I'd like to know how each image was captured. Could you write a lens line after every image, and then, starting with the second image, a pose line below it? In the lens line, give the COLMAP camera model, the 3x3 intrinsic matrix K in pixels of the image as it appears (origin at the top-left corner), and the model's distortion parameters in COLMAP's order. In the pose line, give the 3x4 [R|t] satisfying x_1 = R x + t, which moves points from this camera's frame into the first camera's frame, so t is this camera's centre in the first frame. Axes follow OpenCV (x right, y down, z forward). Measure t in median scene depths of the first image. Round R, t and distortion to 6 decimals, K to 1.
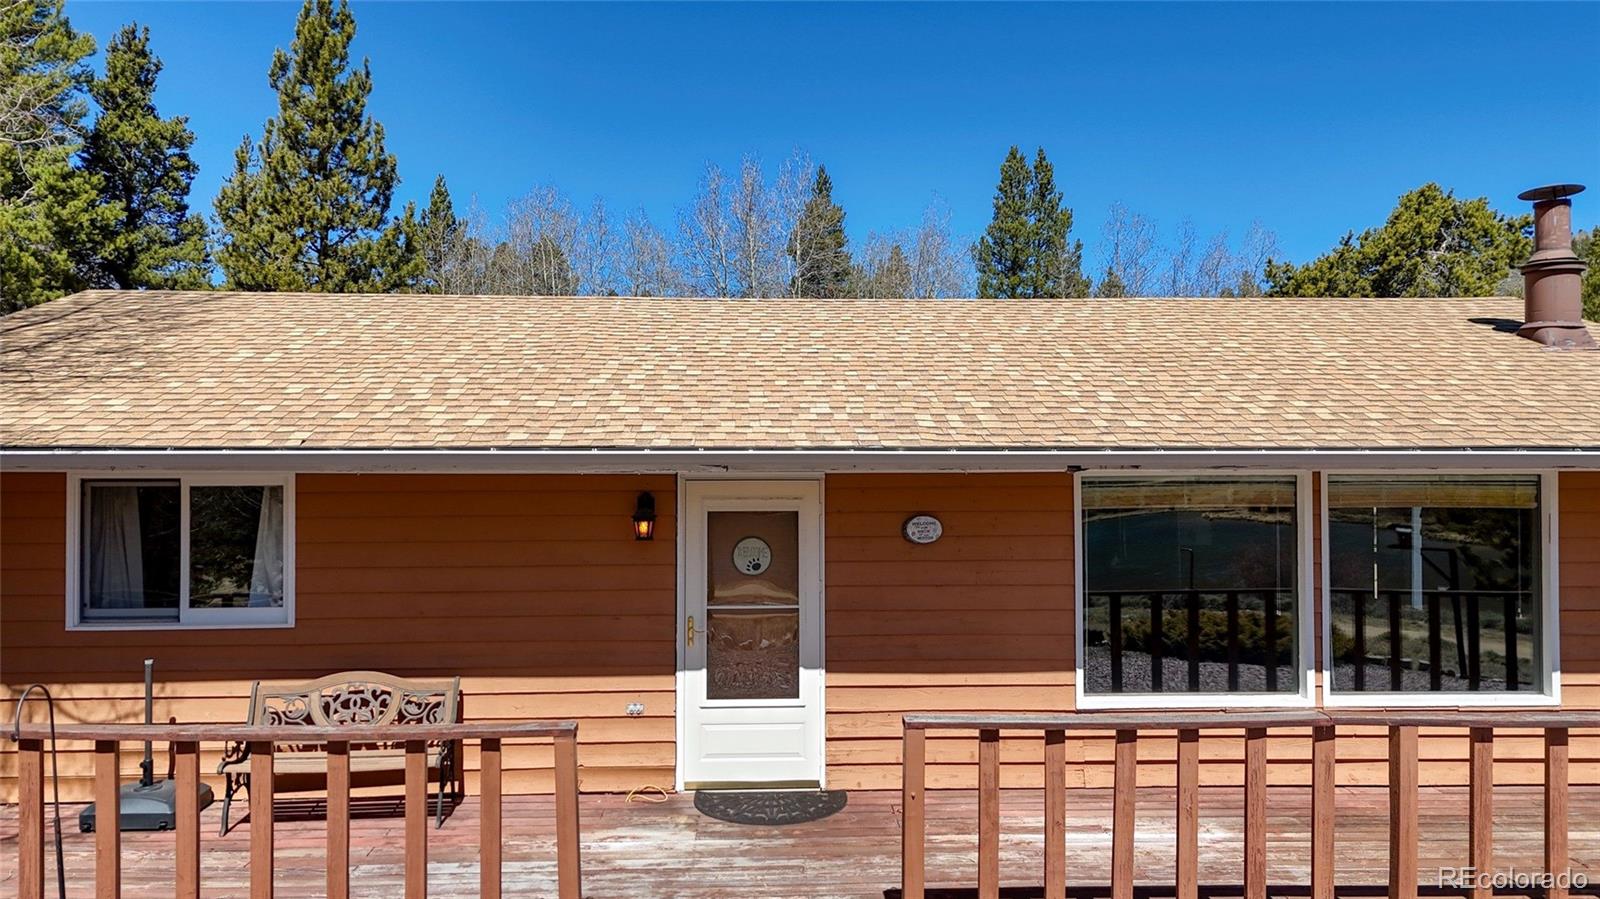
lens RADIAL K [[1182.0, 0, 800.0], [0, 1182.0, 449.5], [0, 0, 1]] dist [0.059131, -0.041408]
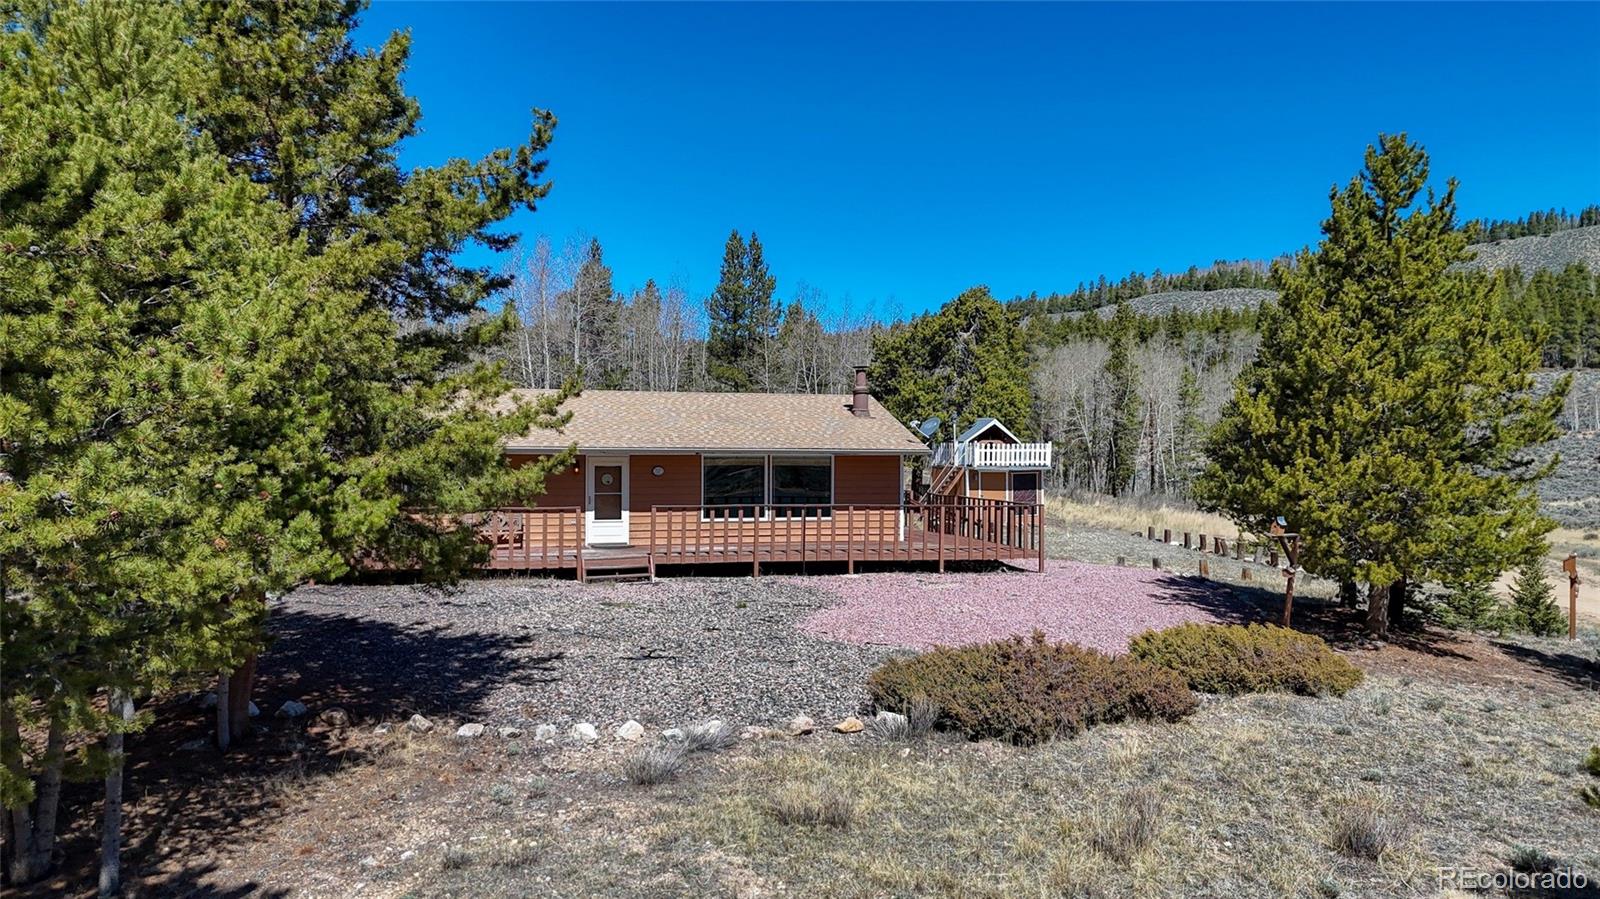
lens RADIAL K [[1171.1, 0, 800.0], [0, 1171.1, 449.5], [0, 0, 1]] dist [0.106309, -0.088585]
pose [[0.978236, 0.005550, 0.207420, -0.199234], [-0.006338, 0.999975, 0.003135, -0.009697], [-0.207397, -0.004381, 0.978247, -2.411890]]
